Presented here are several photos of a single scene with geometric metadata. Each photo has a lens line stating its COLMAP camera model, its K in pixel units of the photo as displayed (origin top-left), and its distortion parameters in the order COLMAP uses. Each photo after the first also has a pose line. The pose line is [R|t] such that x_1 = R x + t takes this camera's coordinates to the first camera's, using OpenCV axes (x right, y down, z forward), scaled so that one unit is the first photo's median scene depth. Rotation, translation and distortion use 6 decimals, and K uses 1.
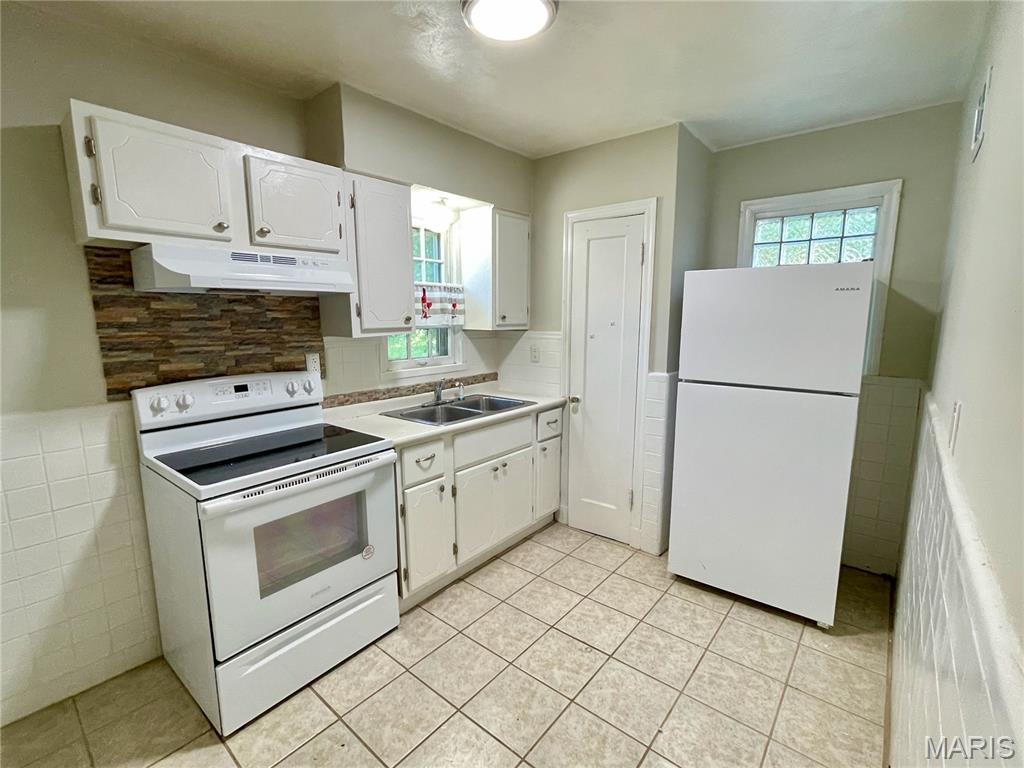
lens RADIAL K [[467.5, 0, 506.8], [0, 467.5, 387.9], [0, 0, 1]] dist [0.000566, 0.000923]
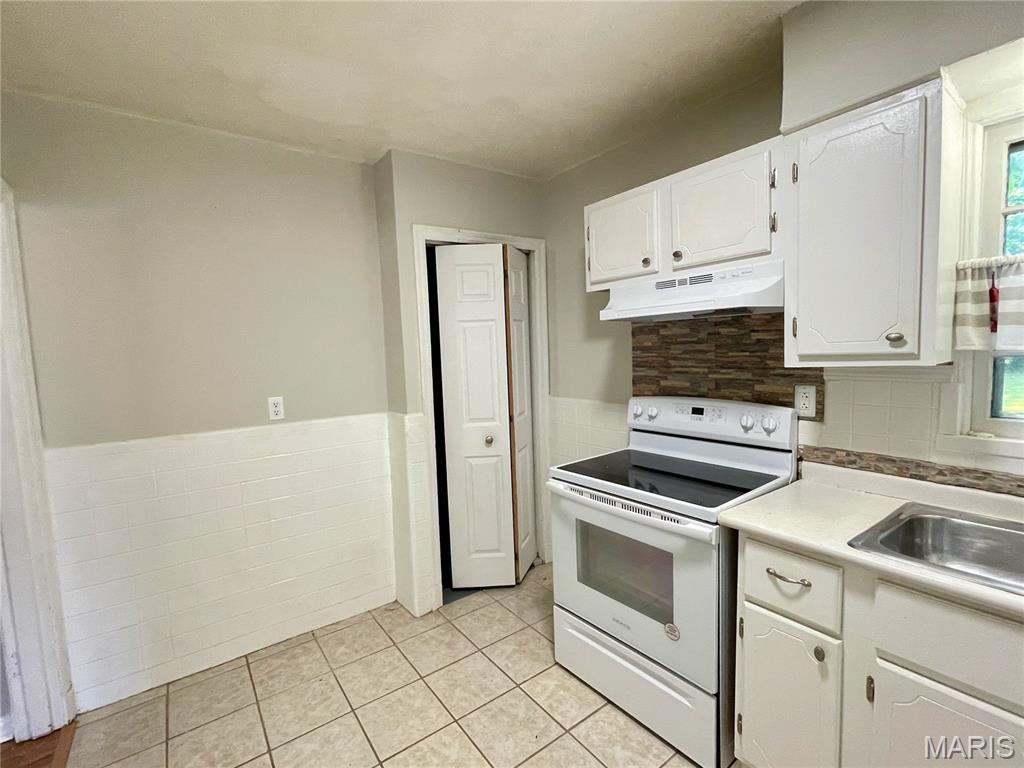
lens RADIAL K [[467.5, 0, 506.8], [0, 467.5, 387.9], [0, 0, 1]] dist [0.000566, 0.000923]
pose [[-0.235373, 0.097644, -0.966988, 0.501369], [-0.111572, 0.985648, 0.126686, -0.131441], [0.965480, 0.137708, -0.221101, 0.831320]]
